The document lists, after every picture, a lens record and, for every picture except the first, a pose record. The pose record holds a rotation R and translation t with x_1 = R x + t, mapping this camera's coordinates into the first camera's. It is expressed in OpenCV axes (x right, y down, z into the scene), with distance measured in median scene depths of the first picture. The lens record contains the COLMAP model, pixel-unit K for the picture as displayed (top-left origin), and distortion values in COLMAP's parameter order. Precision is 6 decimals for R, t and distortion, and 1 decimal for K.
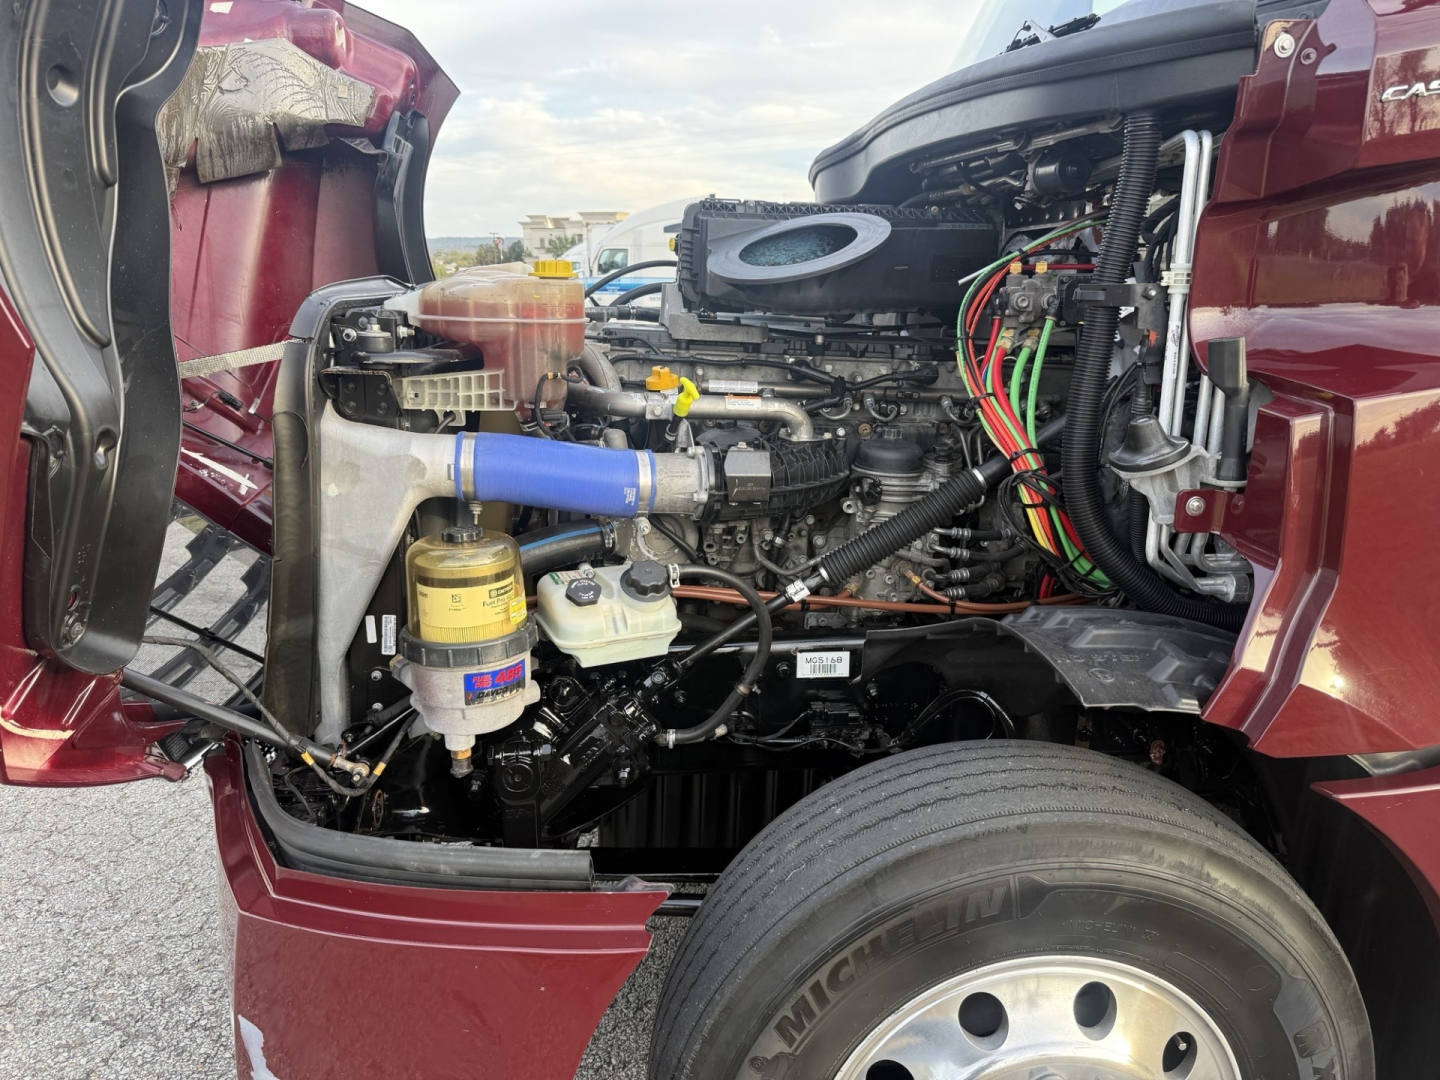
lens RADIAL K [[1019.9, 0, 720.0], [0, 1019.9, 540.0], [0, 0, 1]] dist [-0.011637, -0.002815]
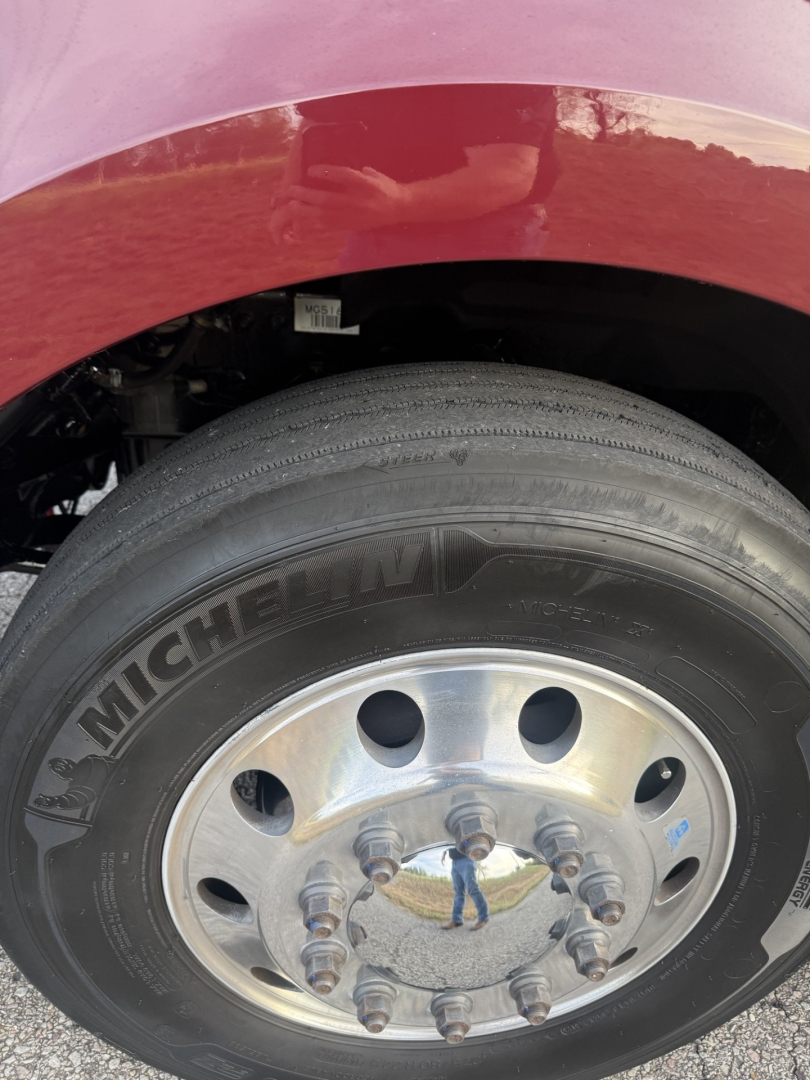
lens RADIAL K [[875.6, 0, 405.0], [0, 875.6, 540.0], [0, 0, 1]] dist [0.008600, -0.002635]
pose [[0.997228, 0.061687, 0.041607, 0.243029], [-0.070871, 0.957788, 0.278601, 0.183618], [-0.022665, -0.280778, 0.959505, 0.467637]]
